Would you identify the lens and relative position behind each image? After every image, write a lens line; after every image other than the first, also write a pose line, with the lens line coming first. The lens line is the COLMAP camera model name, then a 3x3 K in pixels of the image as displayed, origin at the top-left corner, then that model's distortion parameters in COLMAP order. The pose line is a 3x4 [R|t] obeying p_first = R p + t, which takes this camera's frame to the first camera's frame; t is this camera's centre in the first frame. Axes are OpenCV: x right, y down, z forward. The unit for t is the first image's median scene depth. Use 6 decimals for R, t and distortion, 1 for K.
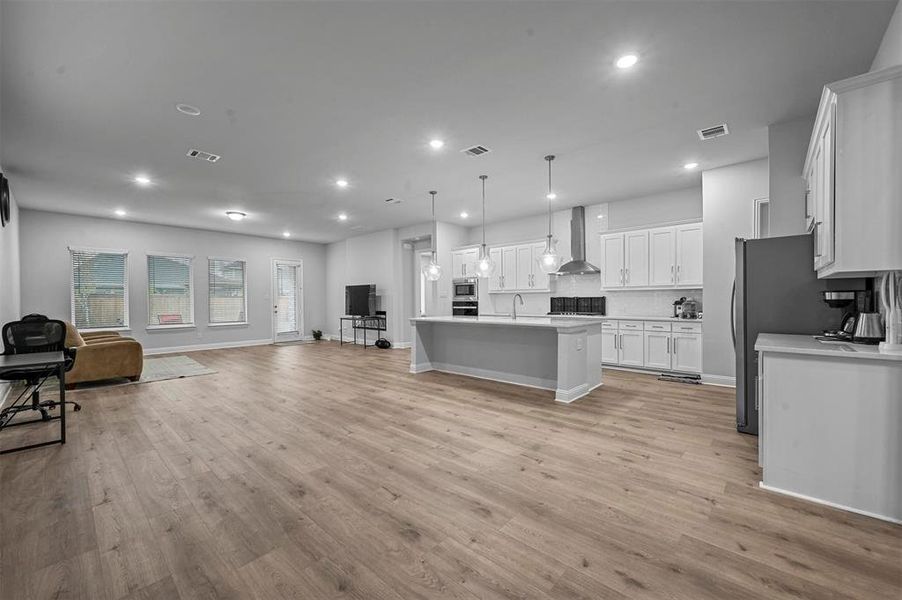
lens RADIAL K [[358.0, 0, 446.7], [0, 358.0, 298.0], [0, 0, 1]] dist [-0.001110, -0.000028]
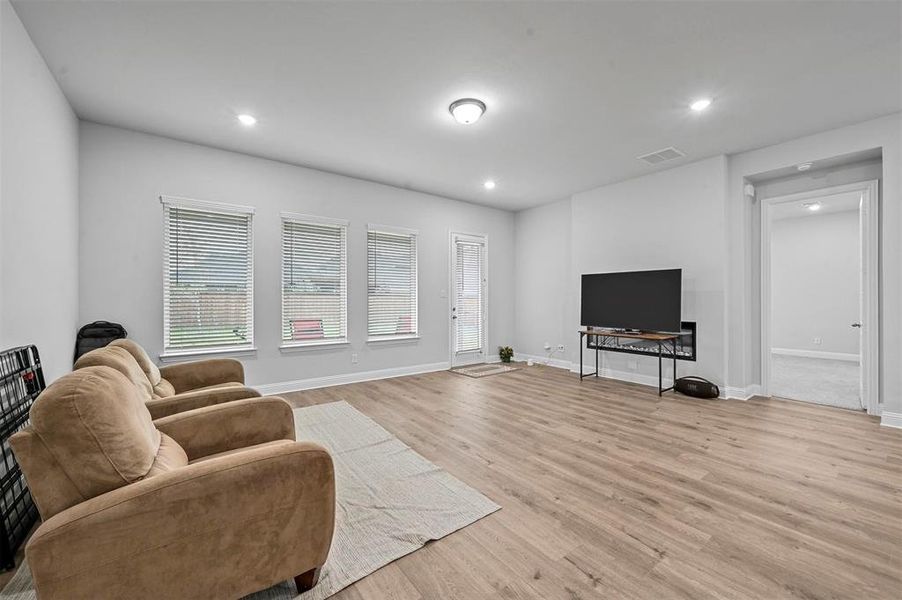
lens RADIAL K [[358.0, 0, 446.7], [0, 358.0, 298.0], [0, 0, 1]] dist [-0.001110, -0.000028]
pose [[0.982206, 0.006037, -0.187707, -0.418306], [-0.006110, 0.999981, 0.000188, 0.005027], [0.187705, 0.000962, 0.982225, 0.436637]]
